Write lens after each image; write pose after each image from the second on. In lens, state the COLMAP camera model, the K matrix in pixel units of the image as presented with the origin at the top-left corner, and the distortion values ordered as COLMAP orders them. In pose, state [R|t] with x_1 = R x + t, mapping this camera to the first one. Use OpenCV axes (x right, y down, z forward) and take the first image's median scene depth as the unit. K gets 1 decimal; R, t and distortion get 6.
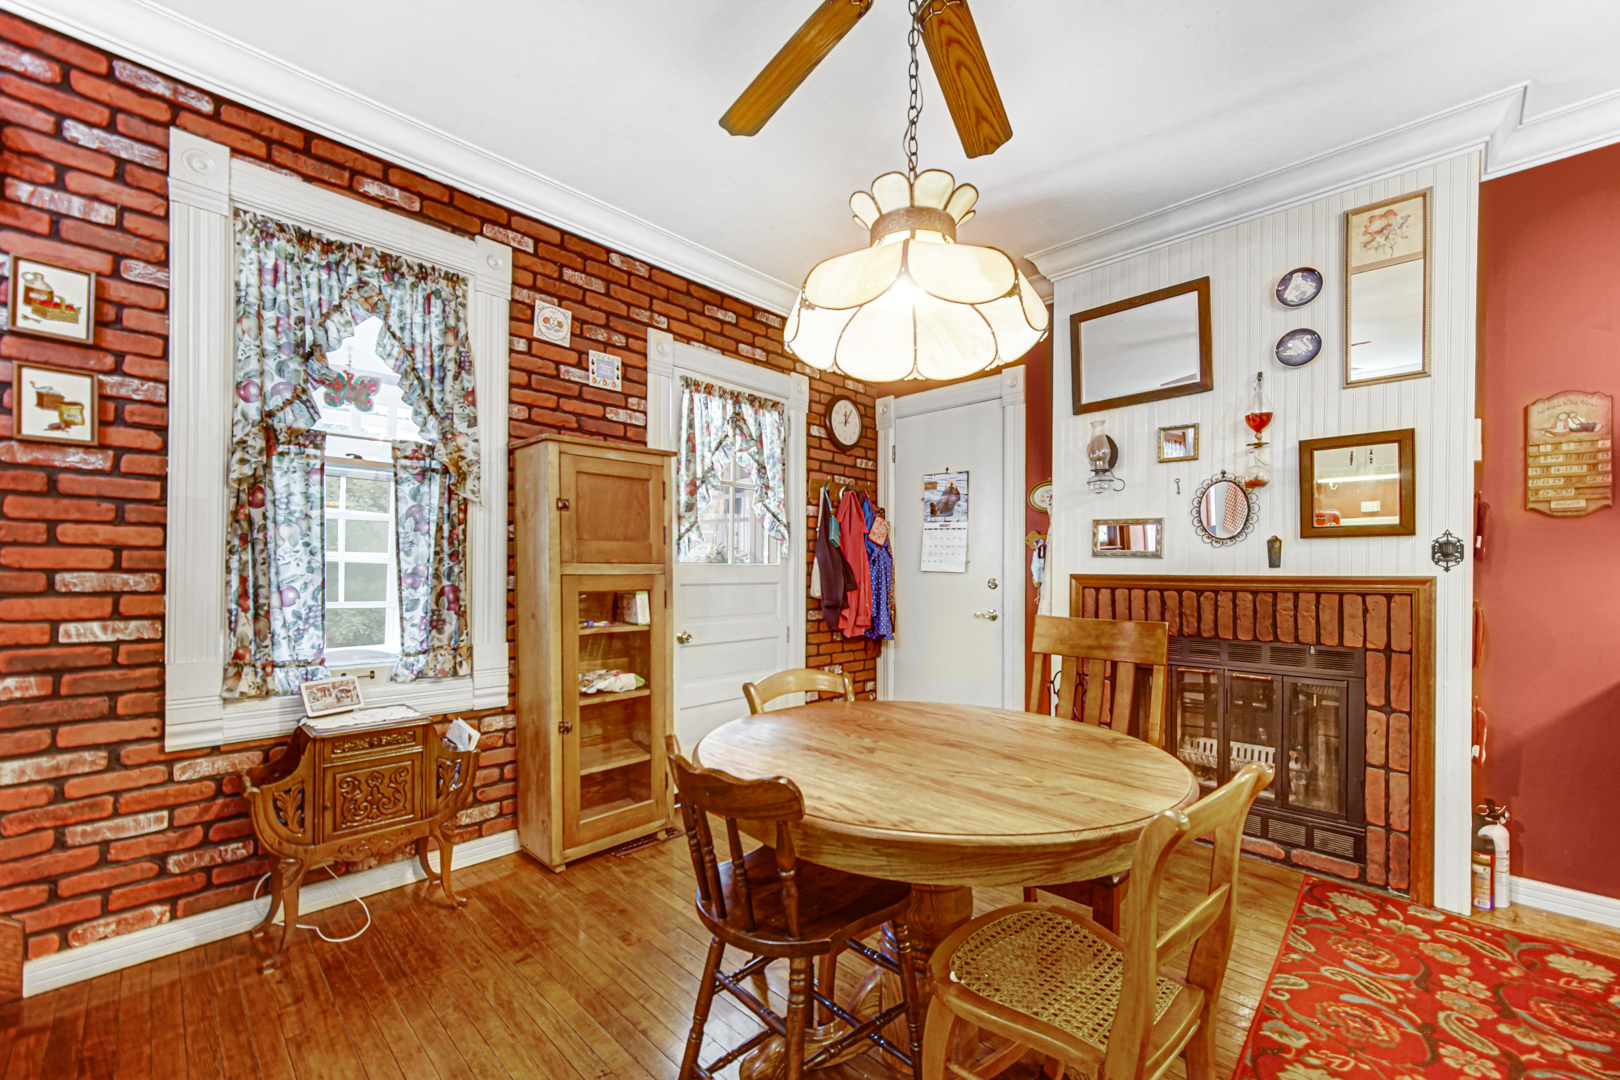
lens RADIAL K [[654.7, 0, 797.7], [0, 654.7, 569.2], [0, 0, 1]] dist [0.000265, 0.000051]
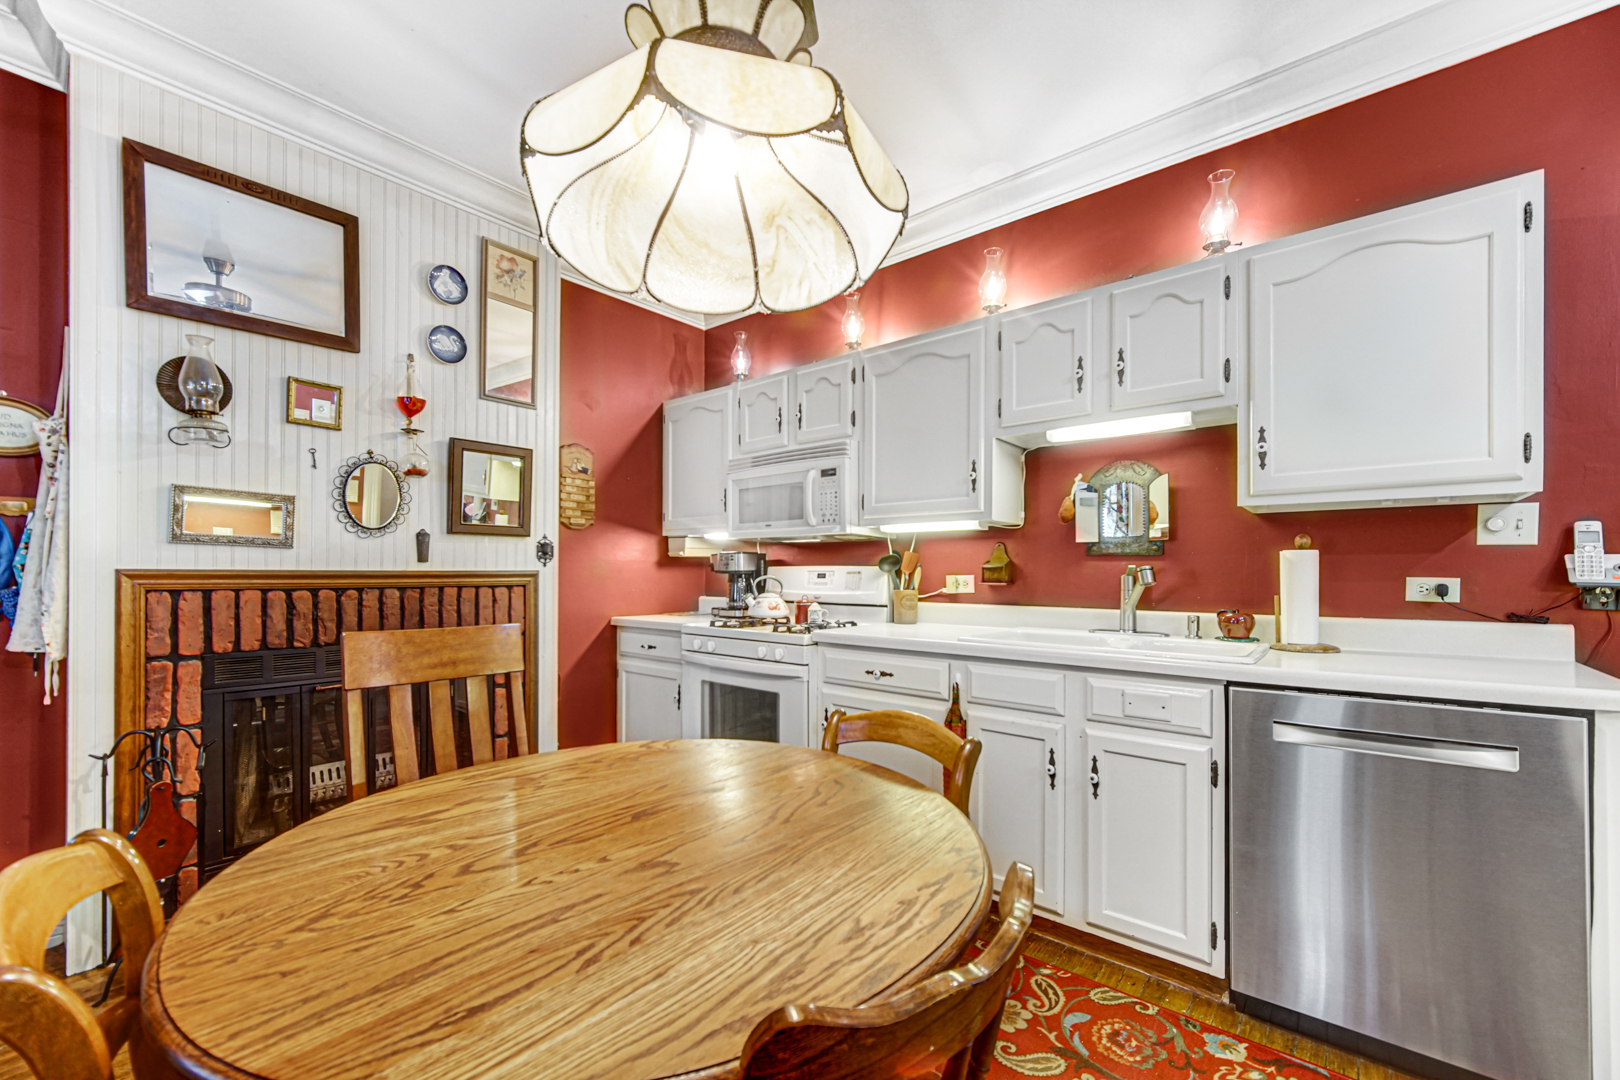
lens RADIAL K [[654.7, 0, 797.7], [0, 654.7, 569.2], [0, 0, 1]] dist [0.000265, 0.000051]
pose [[-0.068807, -0.000007, 0.997630, -0.271994], [-0.003160, 0.999995, -0.000210, 0.006508], [-0.997625, -0.003167, -0.068807, 0.515728]]
